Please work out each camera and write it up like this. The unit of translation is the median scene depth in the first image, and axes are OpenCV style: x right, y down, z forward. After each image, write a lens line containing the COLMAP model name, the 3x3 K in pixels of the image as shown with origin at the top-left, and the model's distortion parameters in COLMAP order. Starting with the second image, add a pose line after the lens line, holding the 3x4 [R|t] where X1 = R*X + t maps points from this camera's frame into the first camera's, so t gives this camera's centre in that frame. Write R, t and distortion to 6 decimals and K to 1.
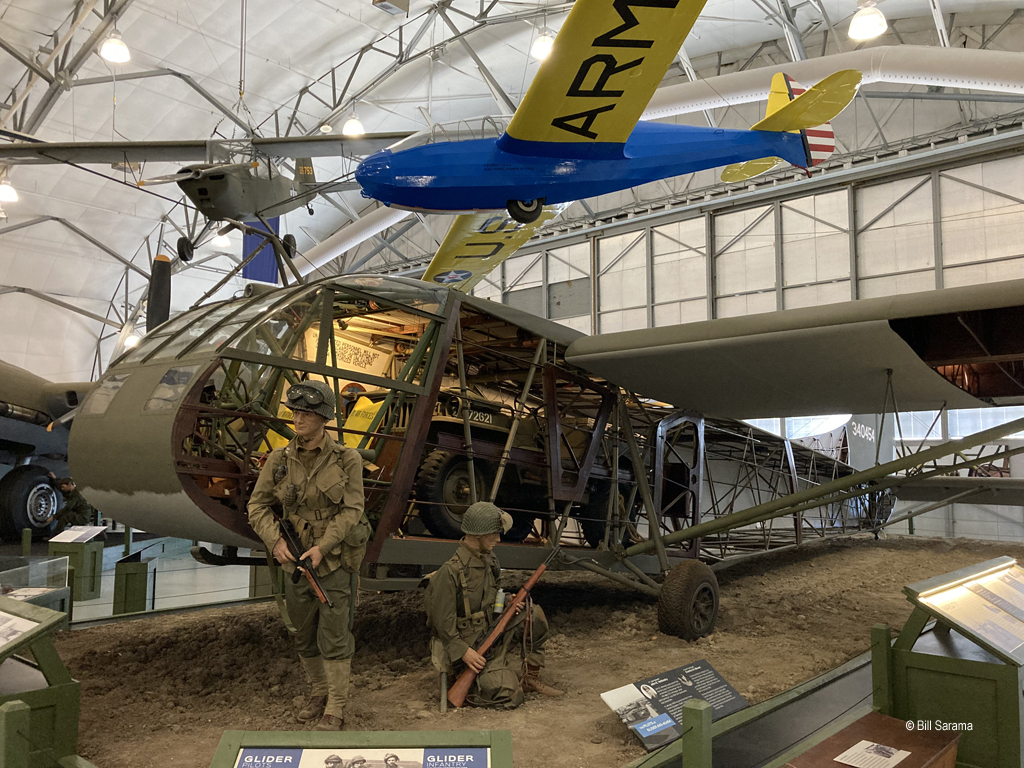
lens RADIAL K [[831.4, 0, 512.0], [0, 831.4, 384.0], [0, 0, 1]] dist [0.025172, -0.006736]
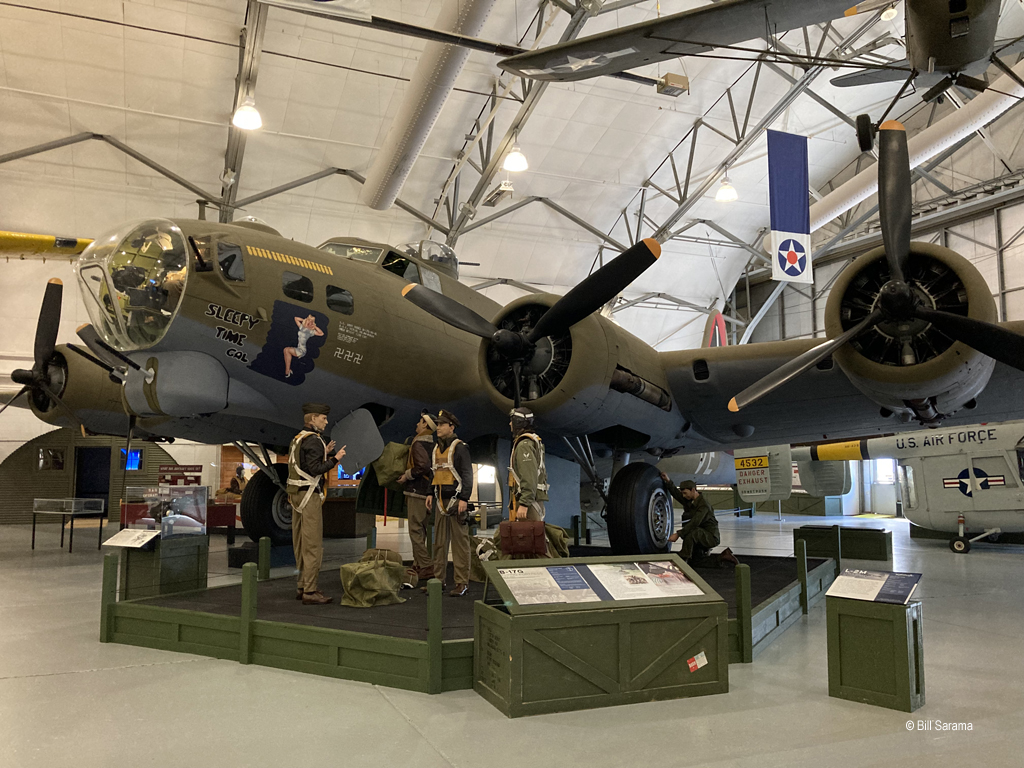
lens RADIAL K [[831.4, 0, 512.0], [0, 831.4, 384.0], [0, 0, 1]] dist [0.025172, -0.006736]
pose [[0.903704, -0.039916, -0.426293, -0.382788], [0.041672, 0.999118, -0.005210, 0.026926], [0.426125, -0.013056, 0.904570, 0.298187]]
